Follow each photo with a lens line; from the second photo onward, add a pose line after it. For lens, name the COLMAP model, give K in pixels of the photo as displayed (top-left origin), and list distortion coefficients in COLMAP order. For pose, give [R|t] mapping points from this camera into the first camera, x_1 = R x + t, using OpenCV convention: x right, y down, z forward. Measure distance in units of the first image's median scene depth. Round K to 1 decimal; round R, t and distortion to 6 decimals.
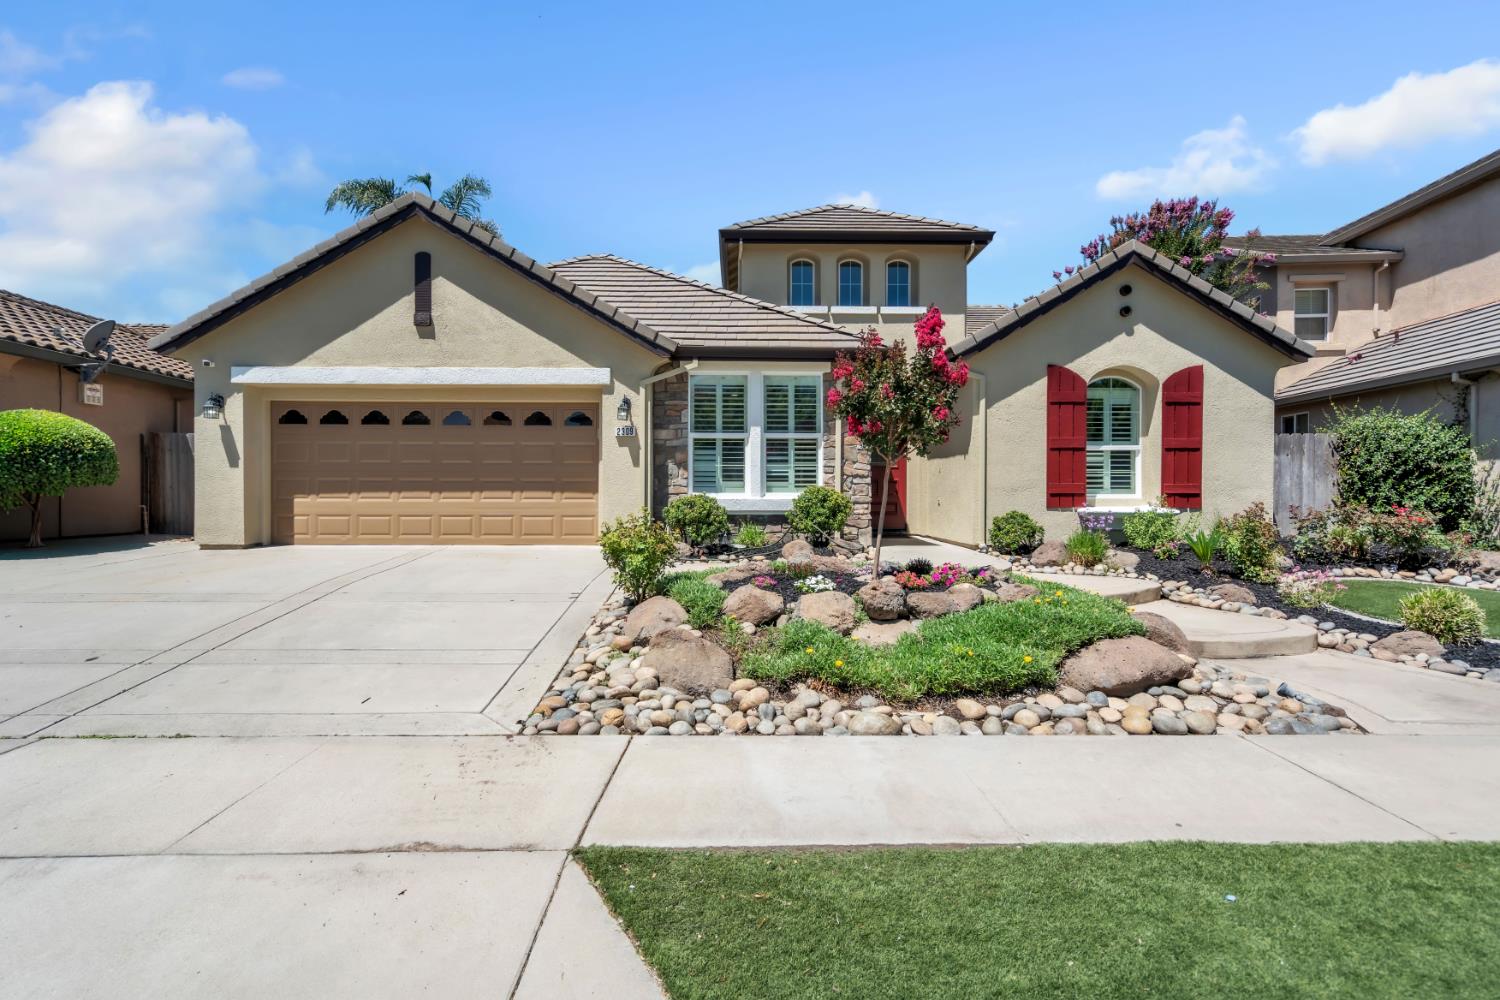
lens RADIAL K [[707.6, 0, 776.9], [0, 707.6, 496.0], [0, 0, 1]] dist [0.001948, 0.000279]
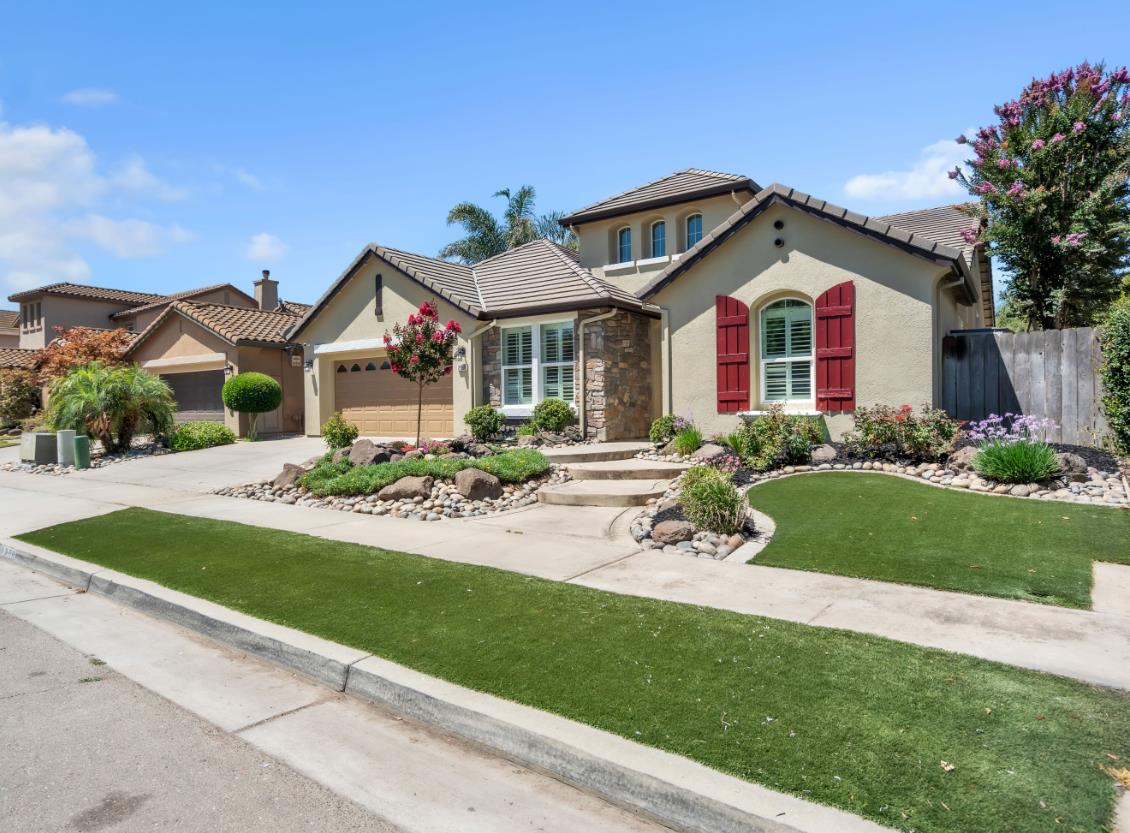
lens RADIAL K [[675.8, 0, 565.0], [0, 675.8, 416.5], [0, 0, 1]] dist [-0.002130, -0.000625]
pose [[0.809054, -0.007691, -0.587683, 0.856954], [0.012752, 0.999909, 0.004470, 0.015951], [0.587595, -0.011110, 0.809079, -0.111319]]
